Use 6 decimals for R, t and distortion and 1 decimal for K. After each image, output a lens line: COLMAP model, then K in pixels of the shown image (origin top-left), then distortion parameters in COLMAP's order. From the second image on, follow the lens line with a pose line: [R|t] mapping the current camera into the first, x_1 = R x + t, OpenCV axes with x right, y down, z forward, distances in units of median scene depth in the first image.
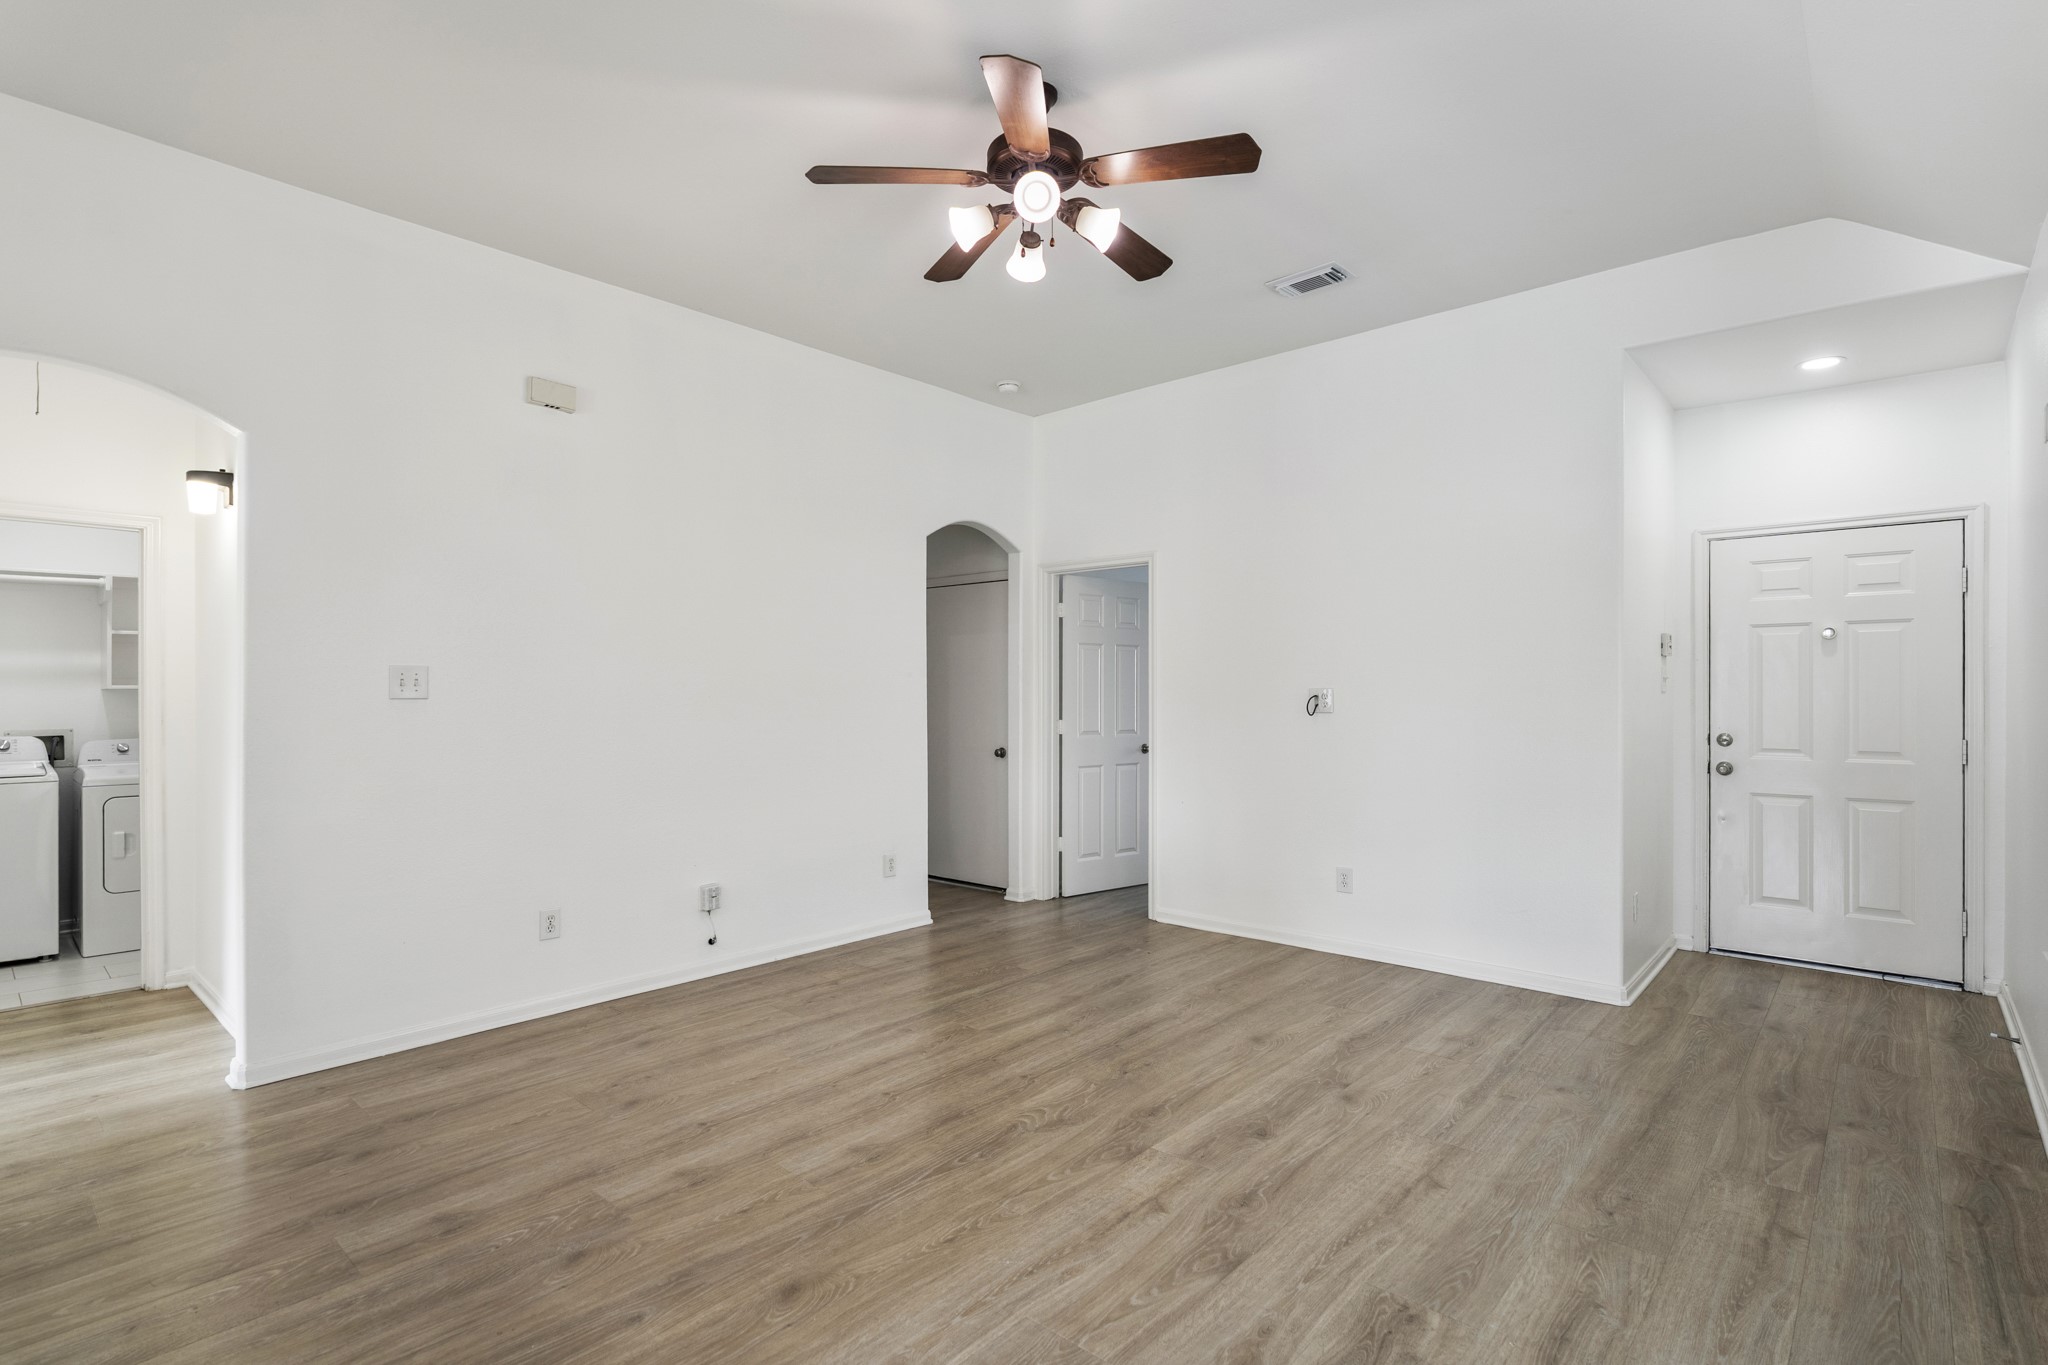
lens RADIAL K [[962.3, 0, 1032.3], [0, 962.3, 695.1], [0, 0, 1]] dist [-0.010506, 0.000354]
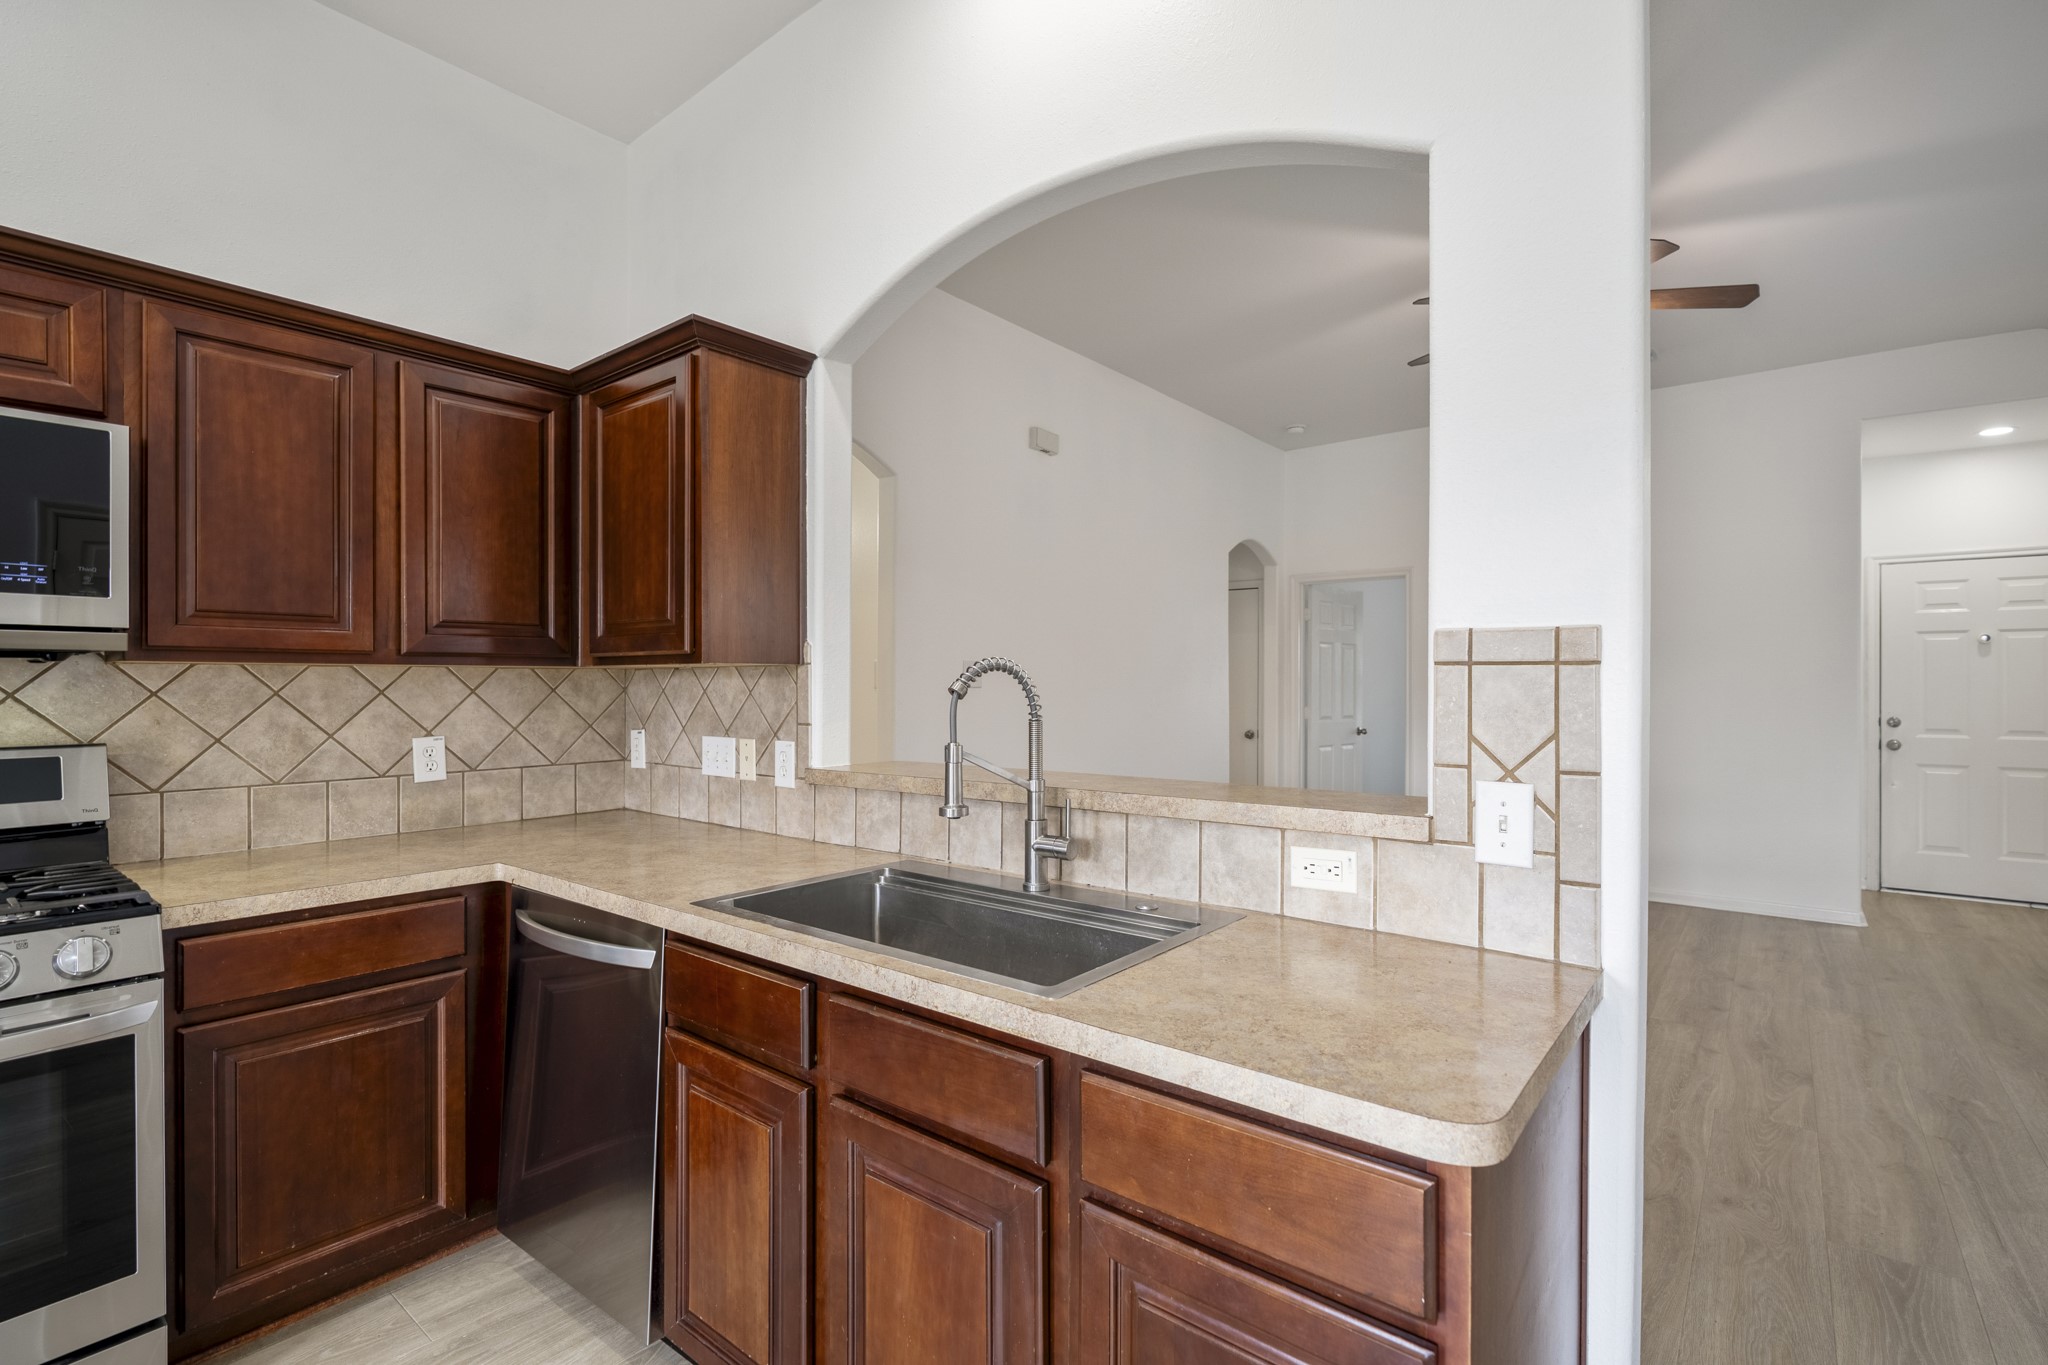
lens RADIAL K [[935.6, 0, 1071.2], [0, 935.6, 679.1], [0, 0, 1]] dist [0.022614, 0.000055]
pose [[0.996131, 0.000654, 0.087883, -0.725492], [0.000073, 0.999966, -0.008277, -0.000190], [-0.087885, 0.008251, 0.996096, -0.242963]]
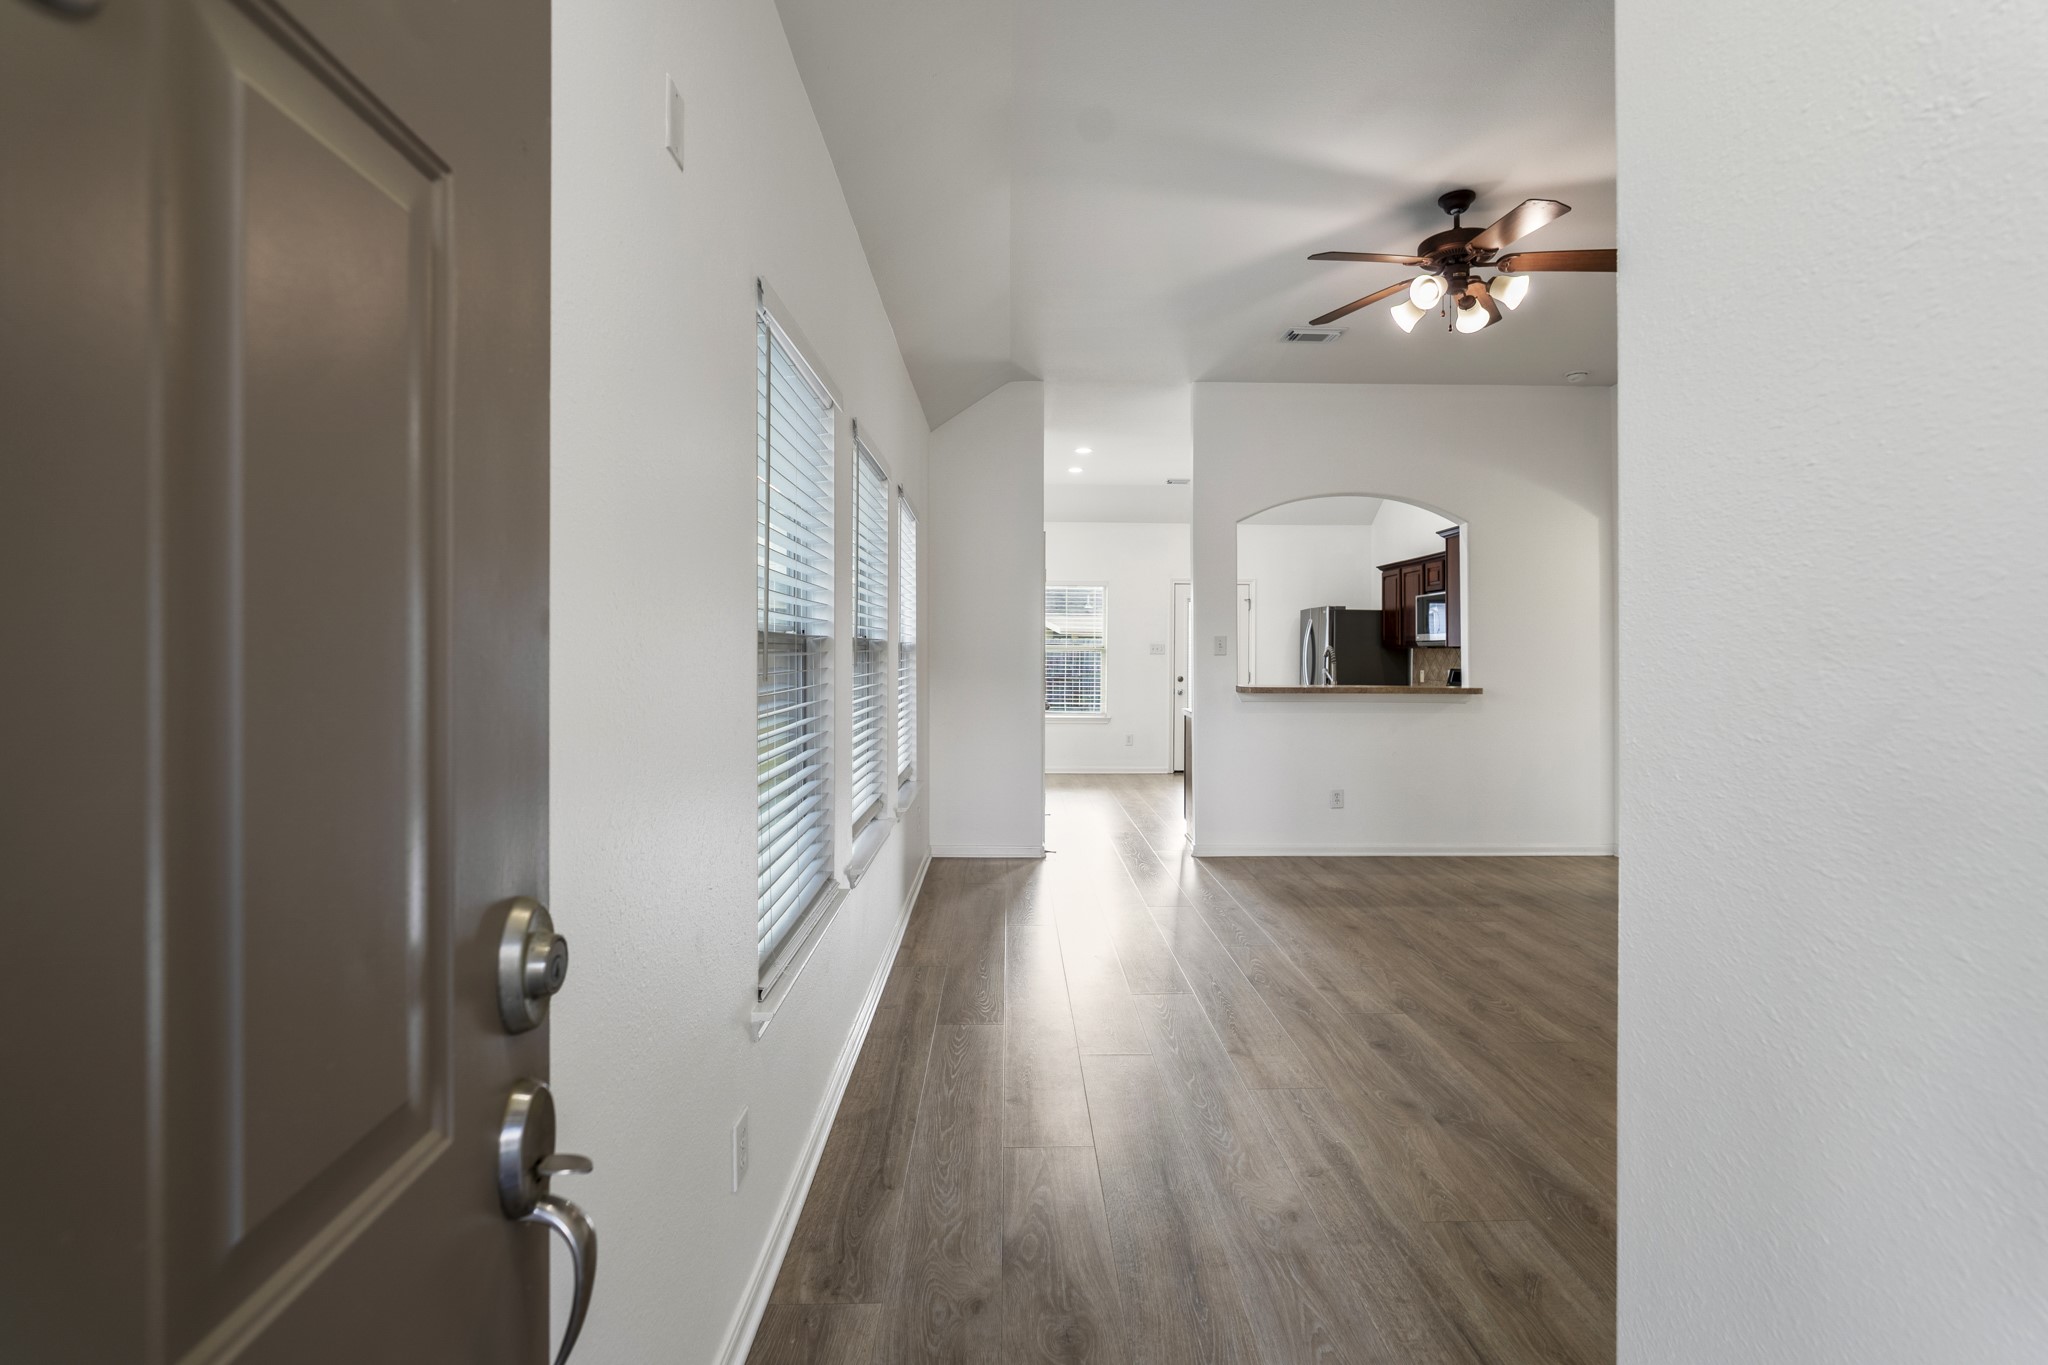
lens RADIAL K [[959.3, 0, 1025.4], [0, 959.3, 656.2], [0, 0, 1]] dist [-0.003488, -0.000003]
pose [[-0.730607, 0.004288, -0.682785, 1.197693], [-0.001773, 0.999965, 0.008177, -0.007127], [0.682796, 0.007185, -0.730574, 1.402592]]
